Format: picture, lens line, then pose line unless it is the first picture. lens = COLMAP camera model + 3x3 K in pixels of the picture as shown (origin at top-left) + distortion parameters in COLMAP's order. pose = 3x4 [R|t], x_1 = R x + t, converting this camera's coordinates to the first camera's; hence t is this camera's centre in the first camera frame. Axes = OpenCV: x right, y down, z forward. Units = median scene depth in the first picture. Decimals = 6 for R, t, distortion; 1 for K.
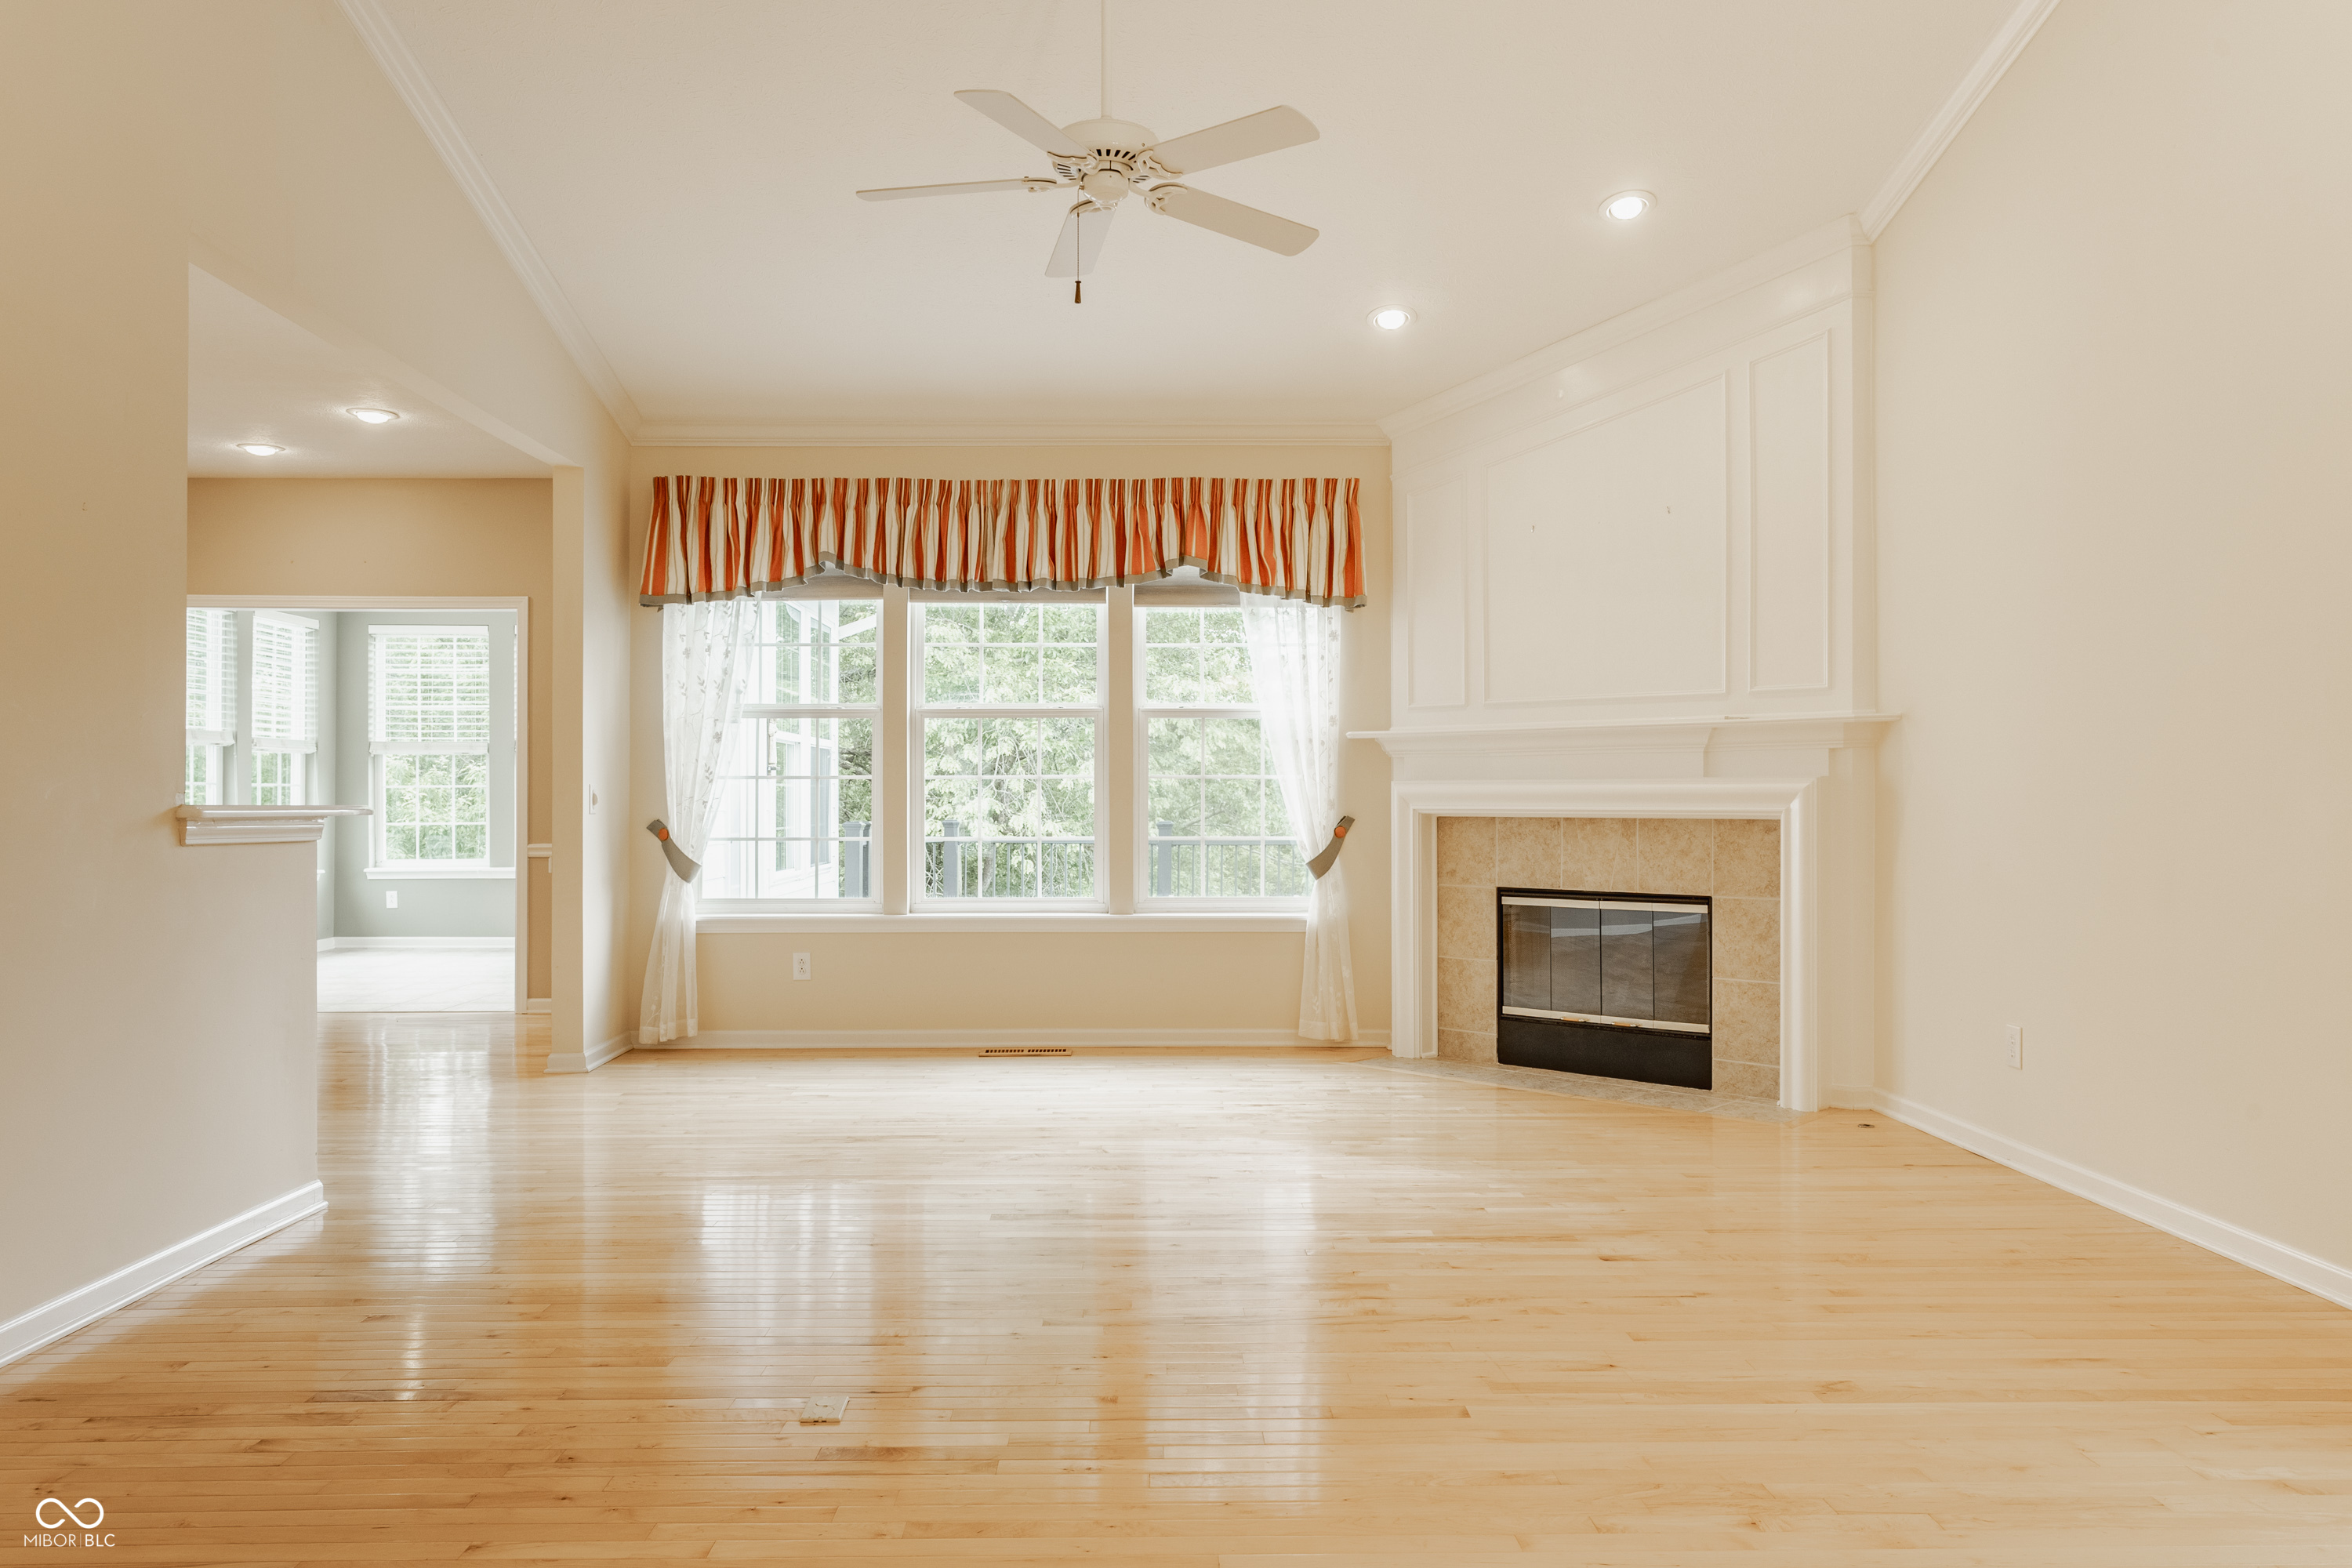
lens RADIAL K [[1627.8, 0, 1162.5], [0, 1627.8, 774.5], [0, 0, 1]] dist [-0.007526, 0.009156]
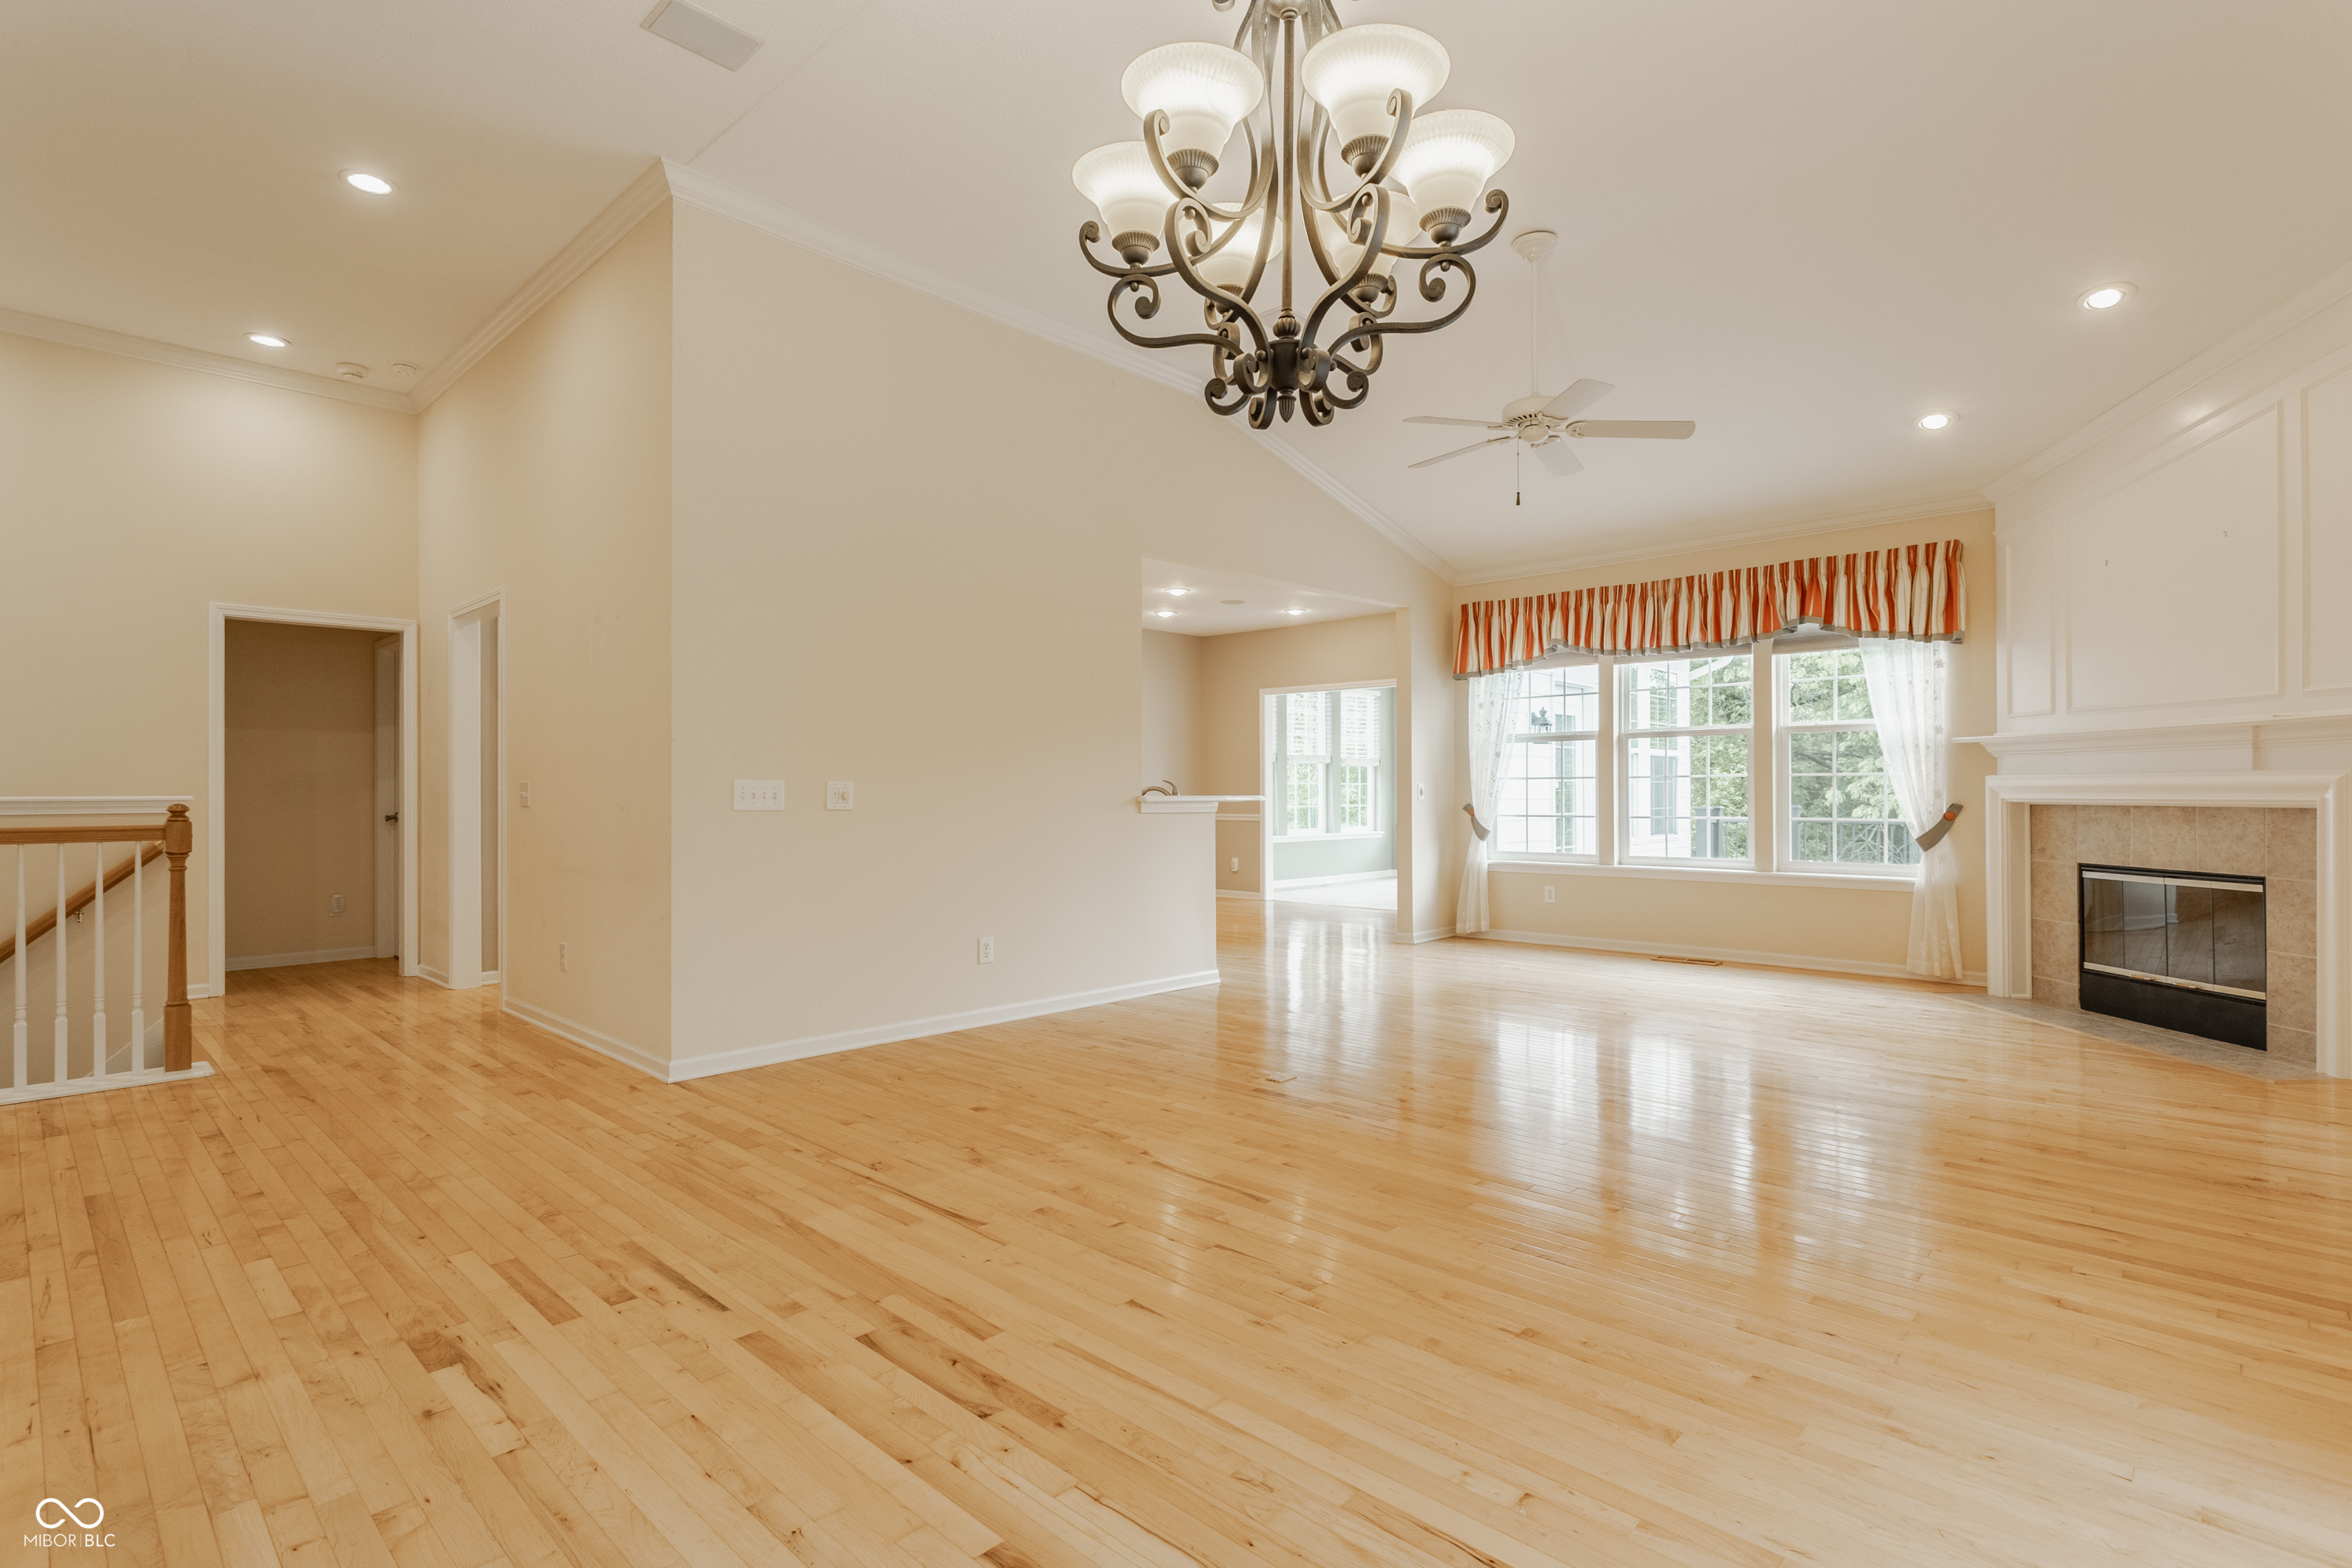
lens RADIAL K [[1119.3, 0, 1170.6], [0, 1119.3, 781.9], [0, 0, 1]] dist [-0.002658, 0.003679]
pose [[0.712494, -0.008529, -0.701626, 0.298395], [0.013965, 0.999900, 0.002027, -0.002042], [0.701539, -0.011242, 0.712542, -0.062404]]
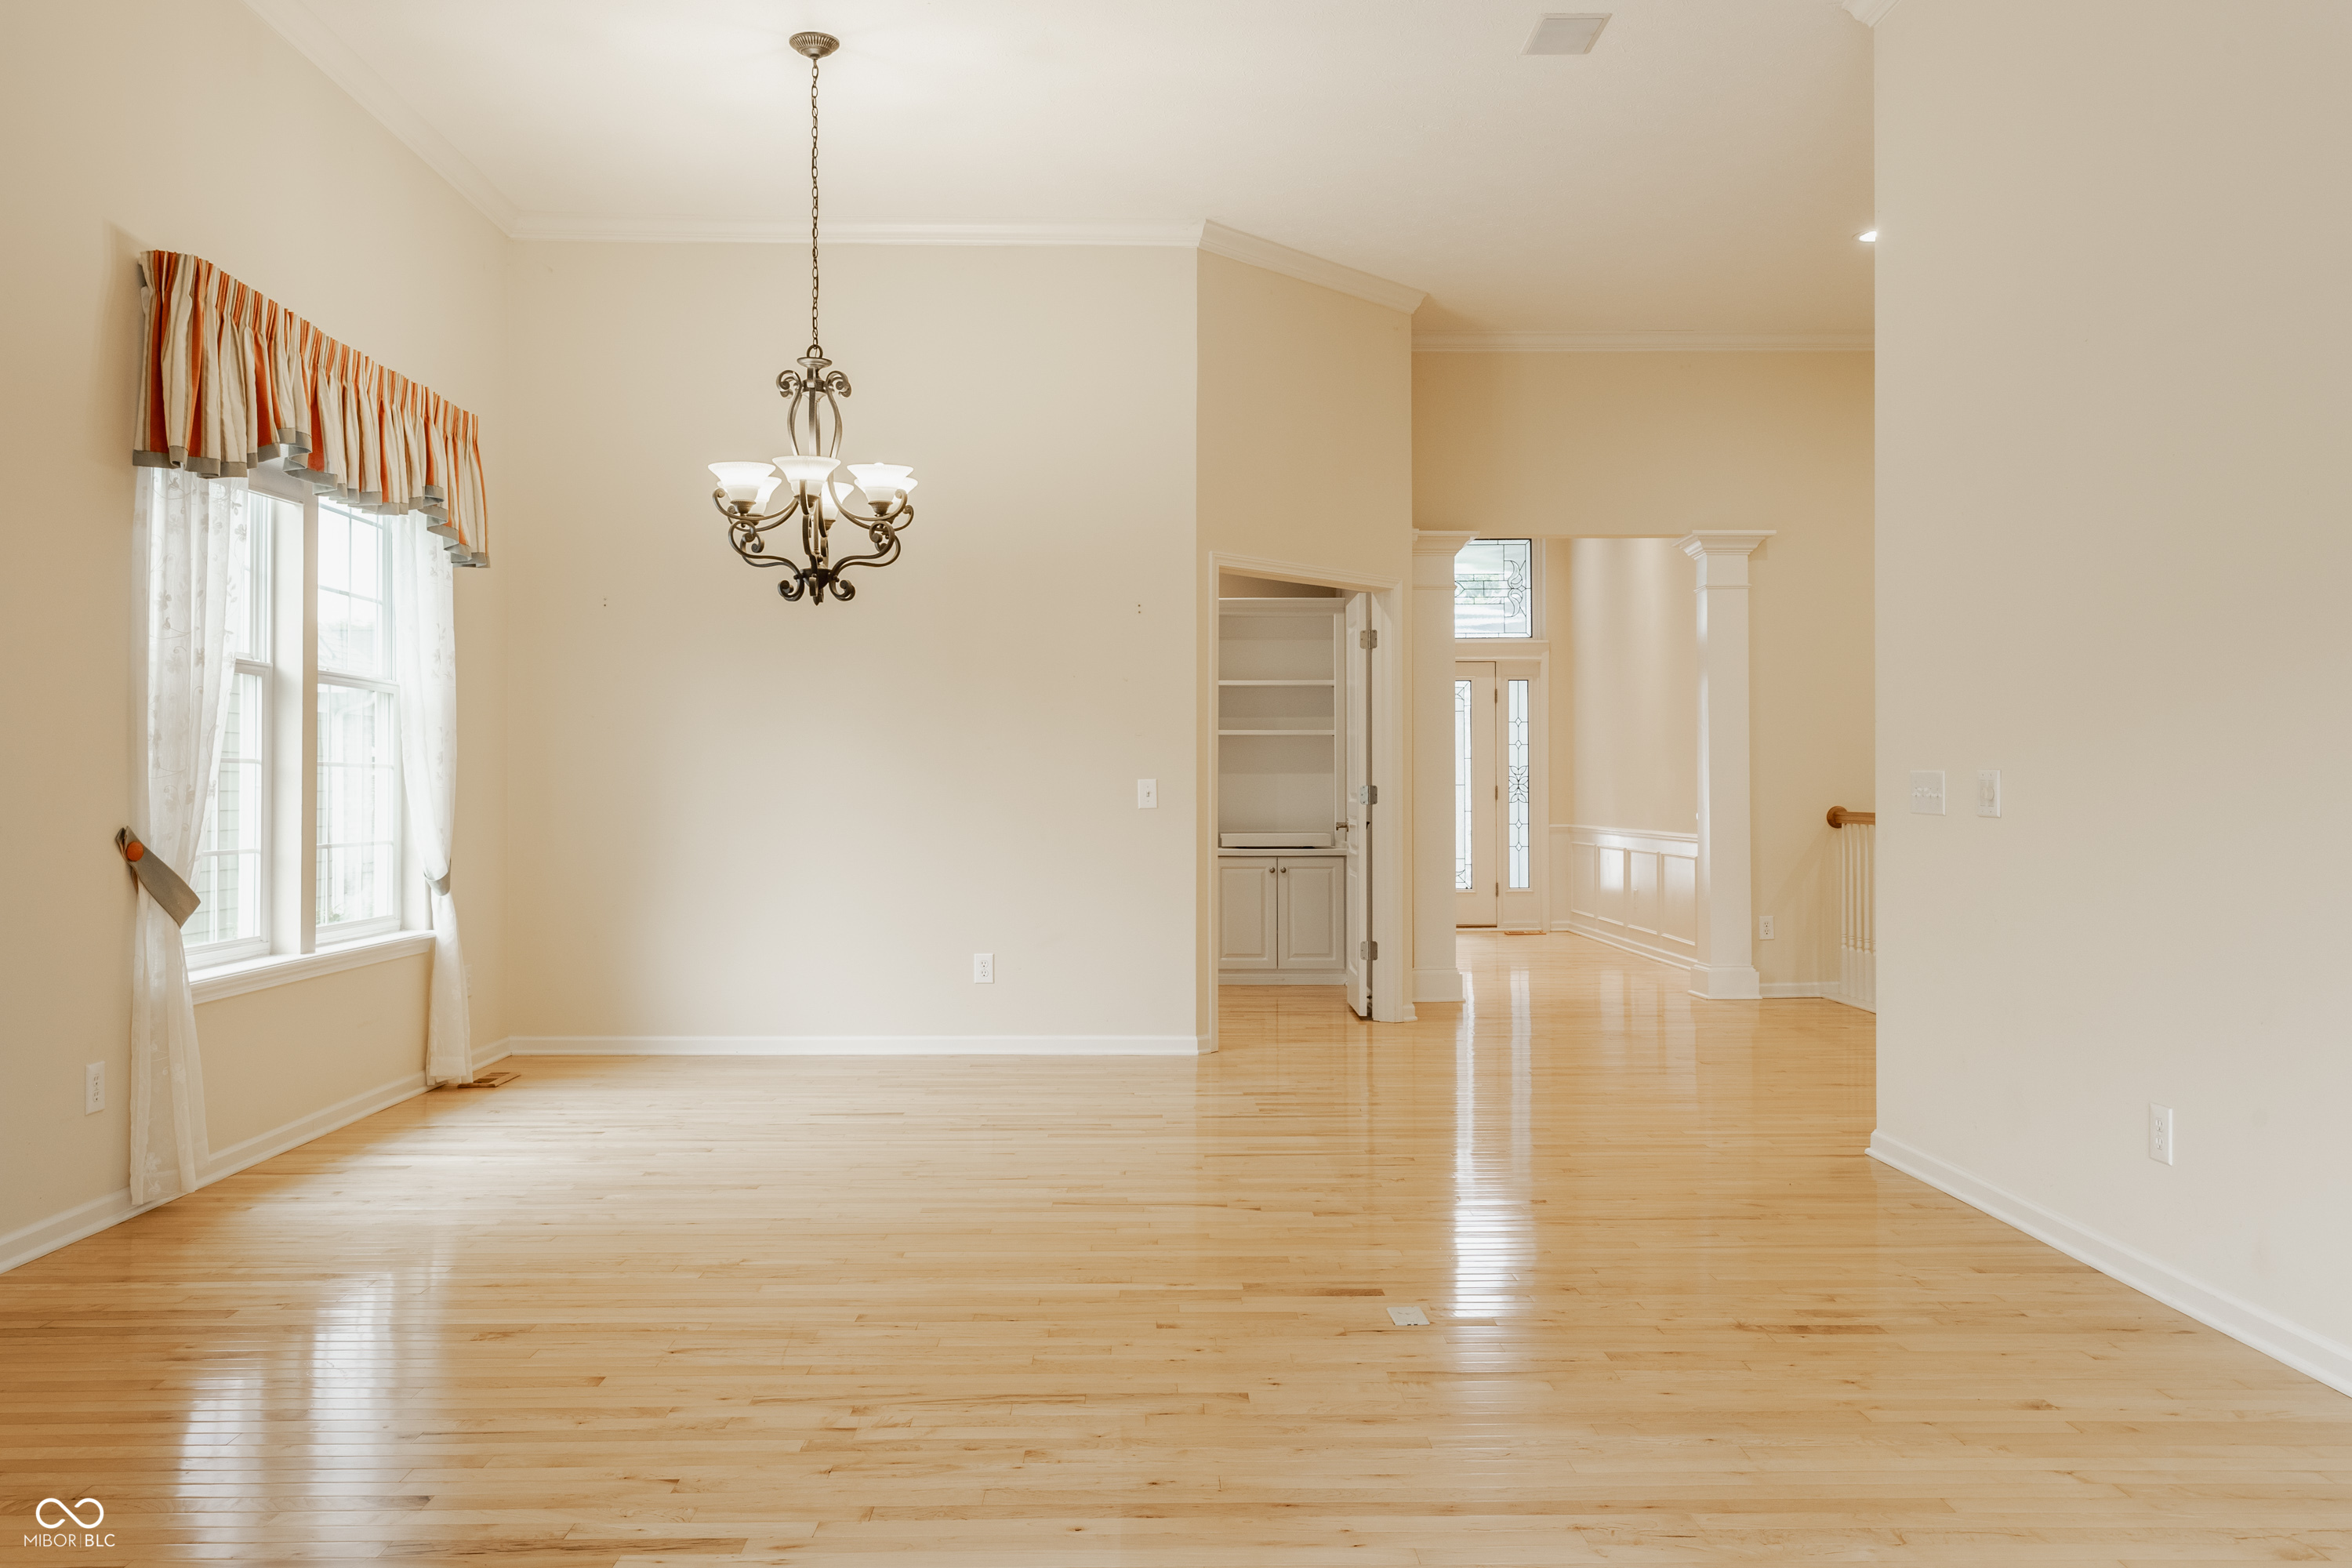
lens RADIAL K [[1816.2, 0, 1143.6], [0, 1816.2, 780.1], [0, 0, 1]] dist [-0.002614, 0.003650]
pose [[-0.999962, 0.002640, 0.008288, -0.012756], [0.002438, 0.999704, -0.024226, 0.015075], [-0.008350, -0.024205, -0.999672, 0.950932]]
